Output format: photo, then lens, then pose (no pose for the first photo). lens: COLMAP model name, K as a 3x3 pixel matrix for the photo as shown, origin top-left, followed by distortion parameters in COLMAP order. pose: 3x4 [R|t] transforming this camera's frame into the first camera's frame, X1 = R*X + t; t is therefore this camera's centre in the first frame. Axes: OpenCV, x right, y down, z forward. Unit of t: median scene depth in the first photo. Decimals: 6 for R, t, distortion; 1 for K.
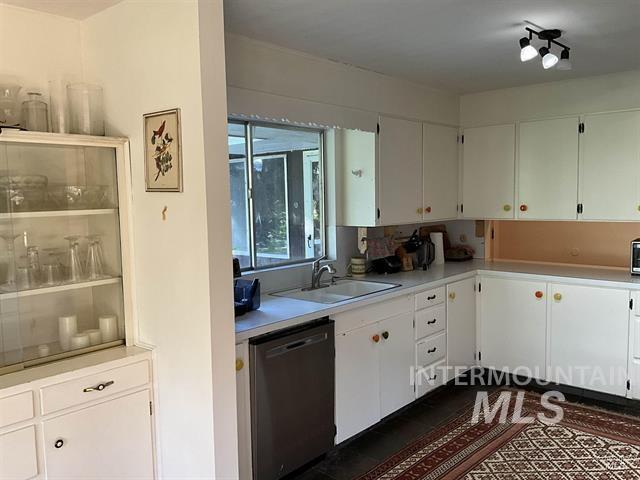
lens RADIAL K [[528.0, 0, 320.0], [0, 528.0, 240.0], [0, 0, 1]] dist [0.123160, -0.241120]
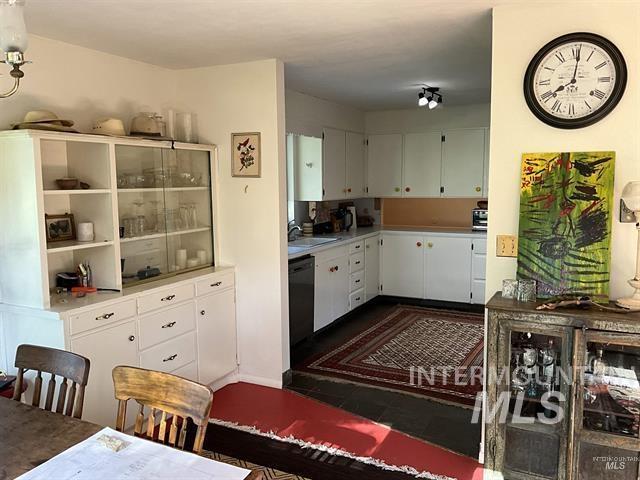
lens RADIAL K [[528.0, 0, 320.0], [0, 528.0, 240.0], [0, 0, 1]] dist [0.123160, -0.241120]
pose [[0.964971, -0.020489, 0.261555, -0.346849], [0.013168, 0.999472, 0.029716, 0.047774], [-0.262025, -0.025231, 0.964731, -0.531499]]
